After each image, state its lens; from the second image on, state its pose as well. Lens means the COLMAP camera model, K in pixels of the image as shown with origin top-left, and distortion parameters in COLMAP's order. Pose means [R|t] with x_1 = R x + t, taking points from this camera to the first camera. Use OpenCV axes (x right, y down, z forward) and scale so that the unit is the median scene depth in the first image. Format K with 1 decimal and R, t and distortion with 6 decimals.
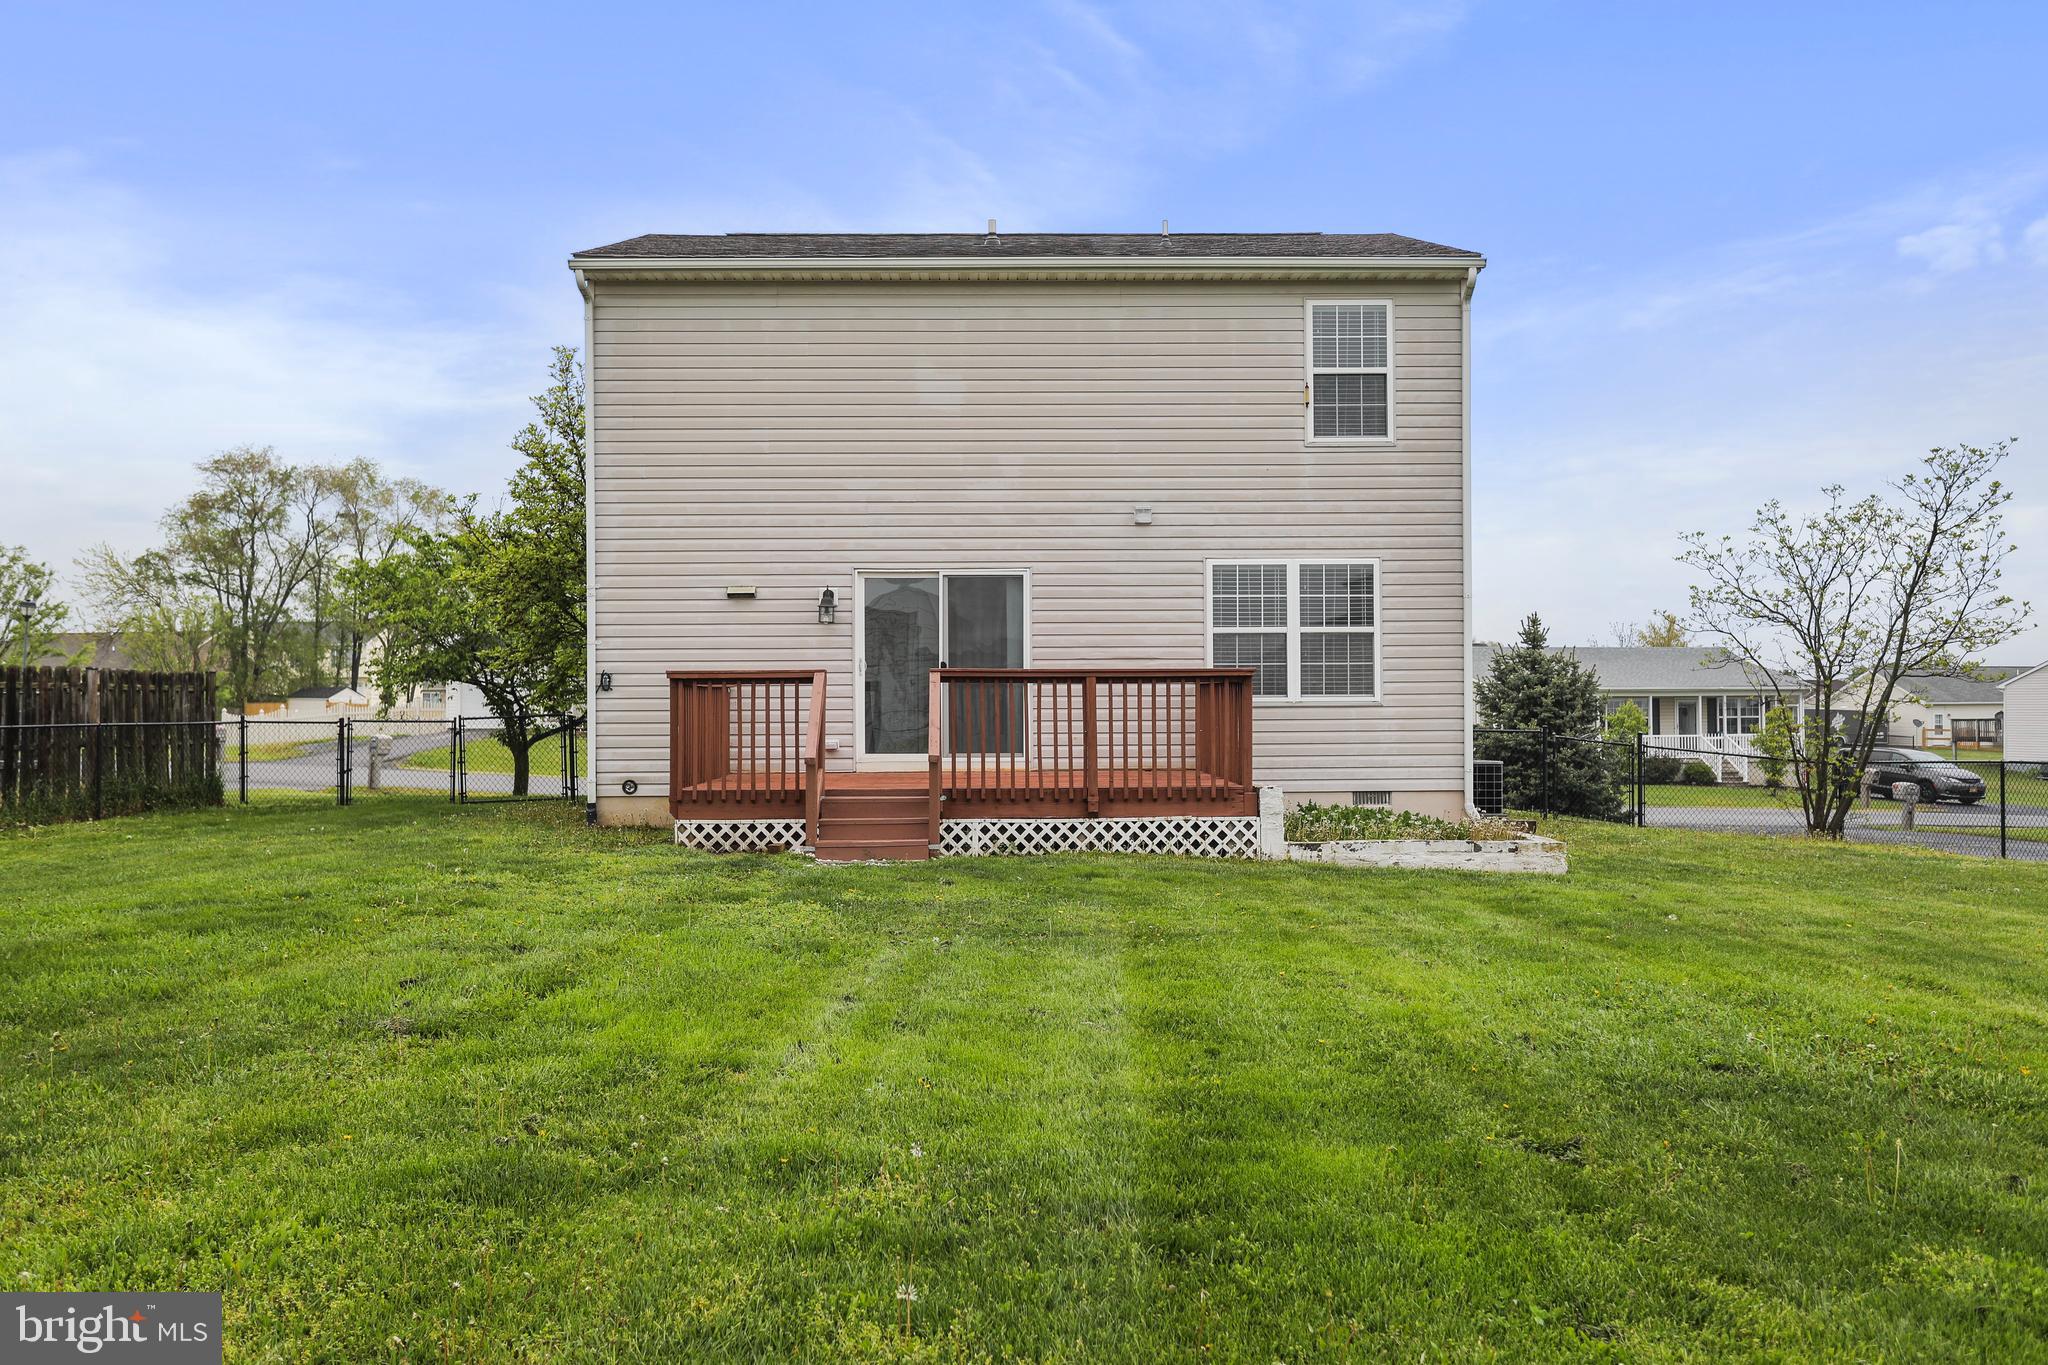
lens RADIAL K [[1708.5, 0, 1030.6], [0, 1708.5, 689.6], [0, 0, 1]] dist [0.024997, 0.009388]
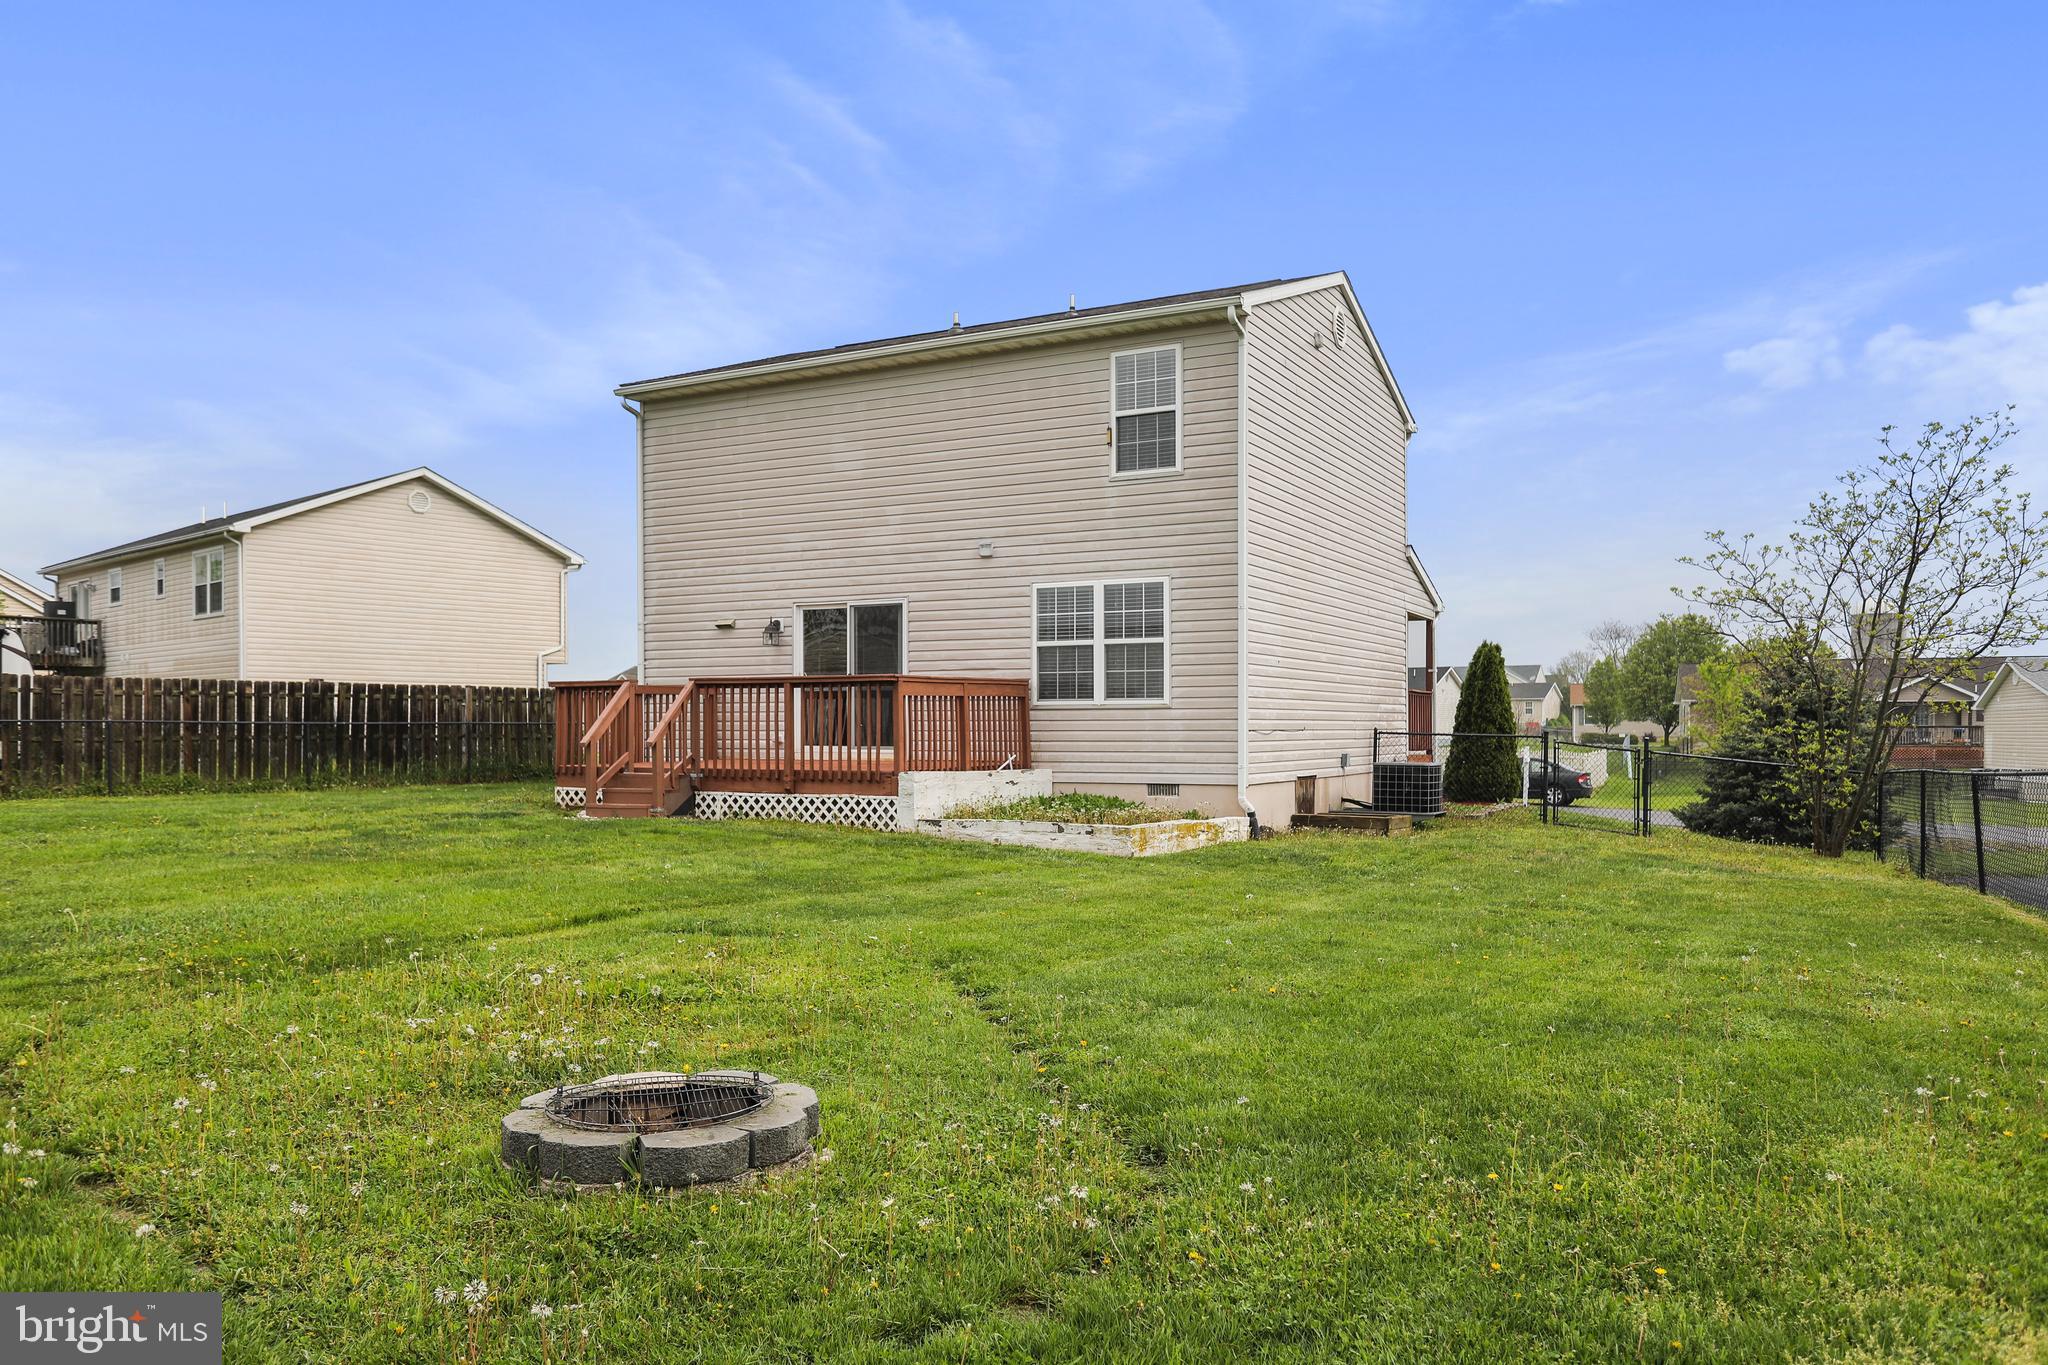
lens RADIAL K [[1476.3, 0, 976.1], [0, 1476.3, 749.5], [0, 0, 1]] dist [-0.022218, -0.000952]
pose [[0.866548, 0.012473, -0.498938, 0.578978], [0.001375, 0.999624, 0.027378, 0.010056], [0.499092, -0.024410, 0.866205, 0.096735]]
